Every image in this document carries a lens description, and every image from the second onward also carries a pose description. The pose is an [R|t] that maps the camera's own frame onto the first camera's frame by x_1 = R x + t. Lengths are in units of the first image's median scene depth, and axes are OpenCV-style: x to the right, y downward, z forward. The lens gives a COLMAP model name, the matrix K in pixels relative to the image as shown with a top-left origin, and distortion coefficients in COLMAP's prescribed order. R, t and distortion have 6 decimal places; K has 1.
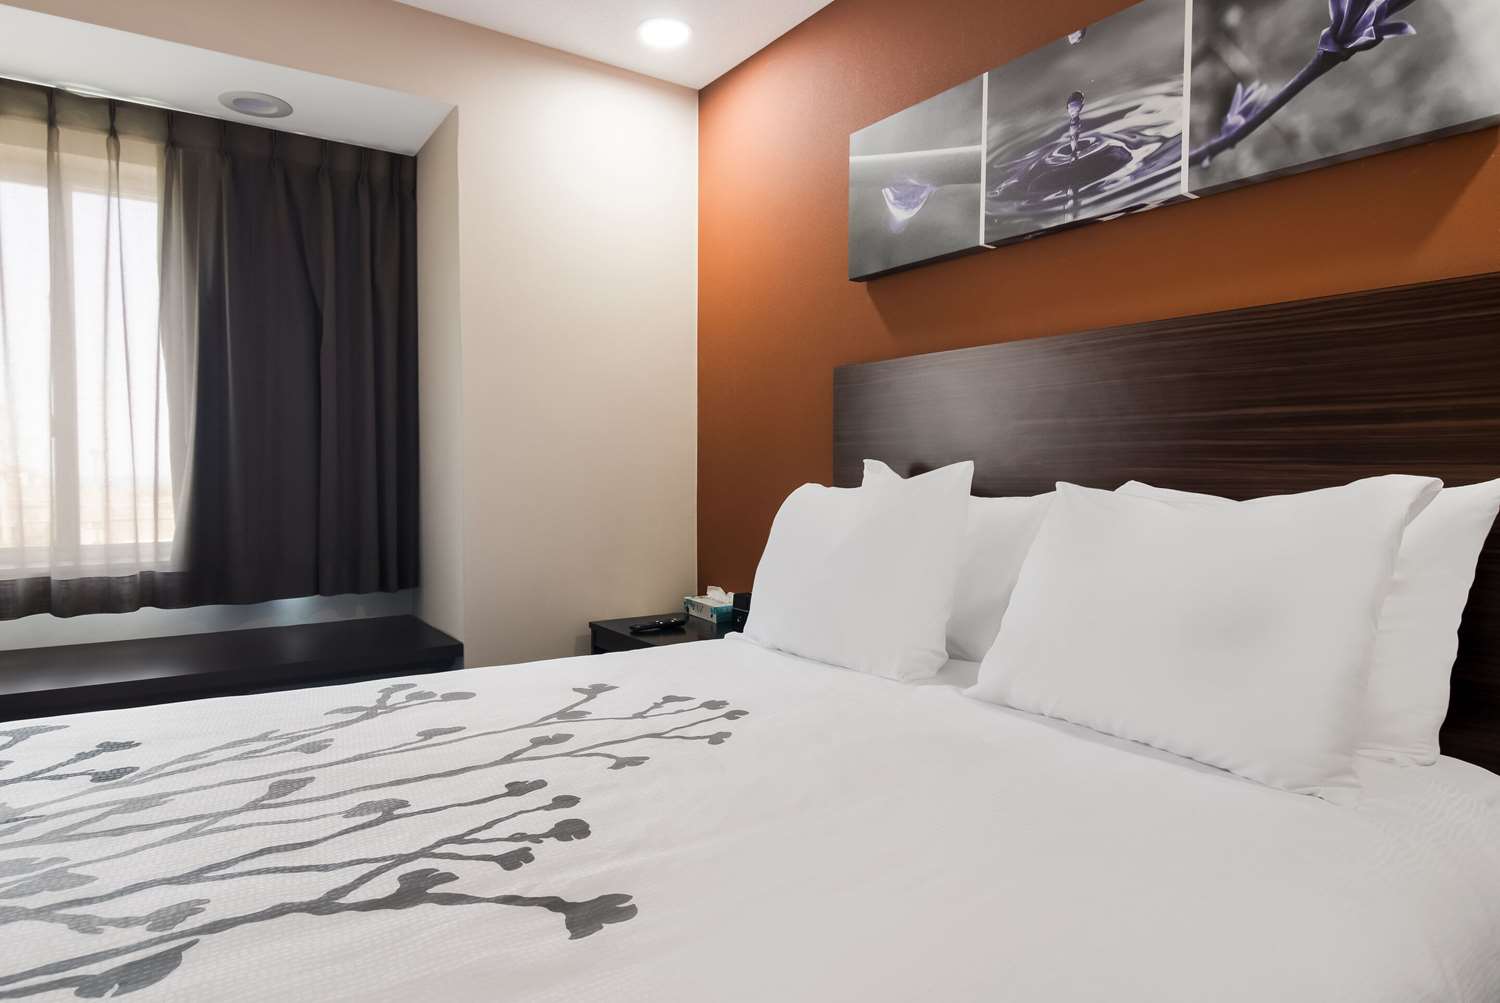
lens RADIAL K [[887.2, 0, 738.5], [0, 887.2, 494.0], [0, 0, 1]] dist [0.008948, -0.006086]
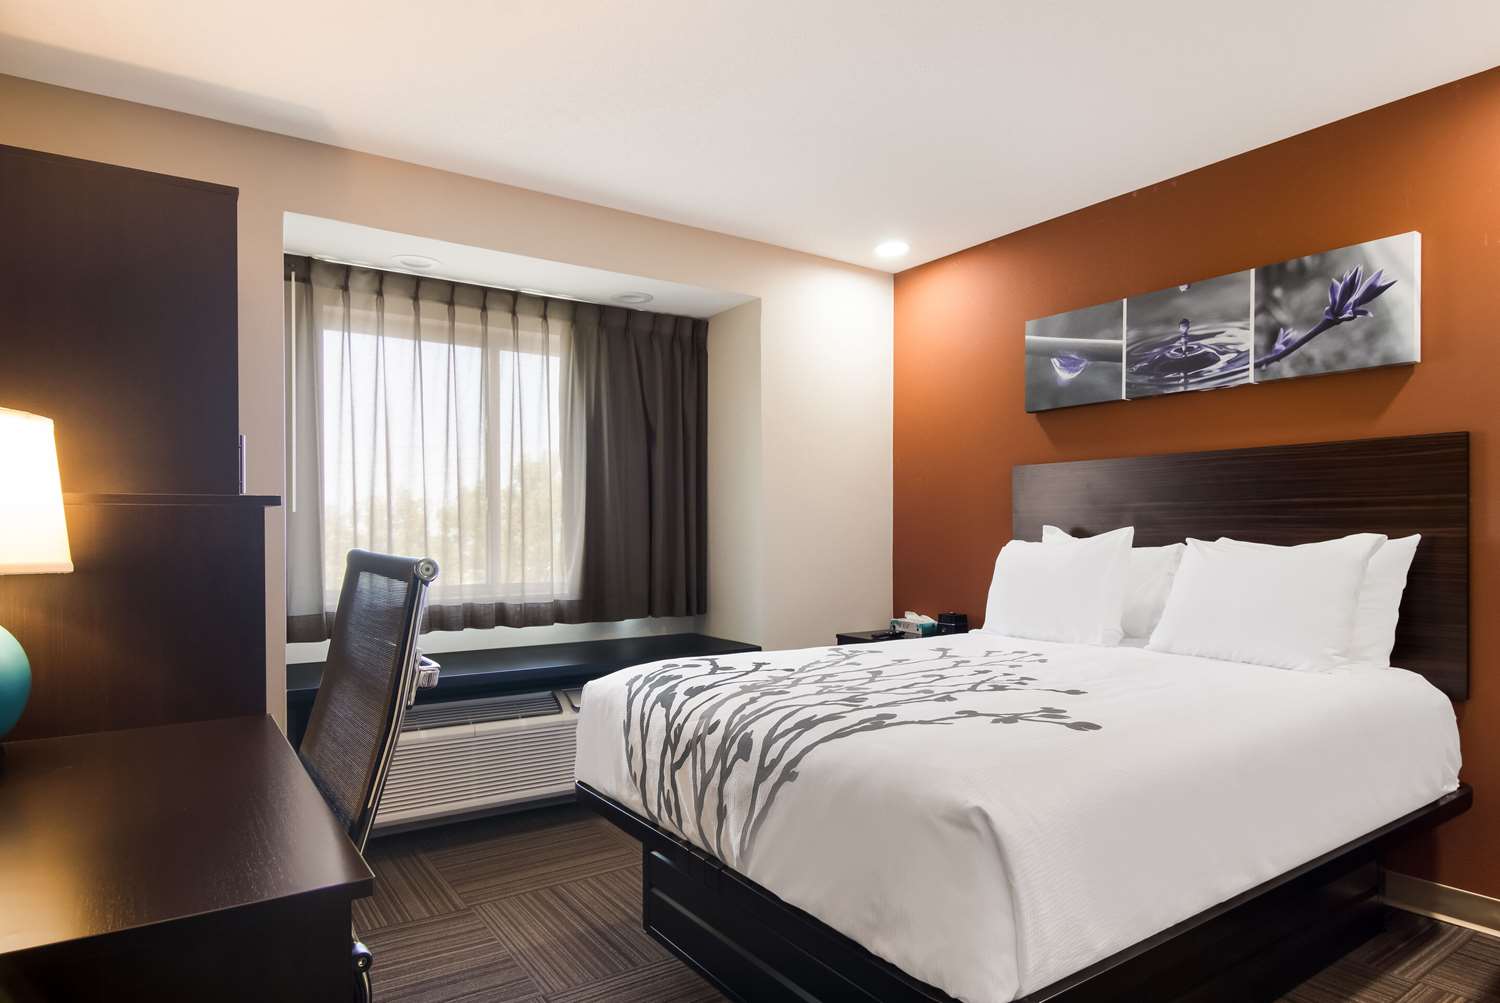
lens RADIAL K [[887.2, 0, 727.8], [0, 887.2, 536.1], [0, 0, 1]] dist [0.008948, -0.006086]
pose [[0.999994, -0.003390, 0.001062, -0.568033], [0.003413, 0.999742, -0.022450, 0.019780], [-0.000986, 0.022453, 0.999747, -0.808974]]
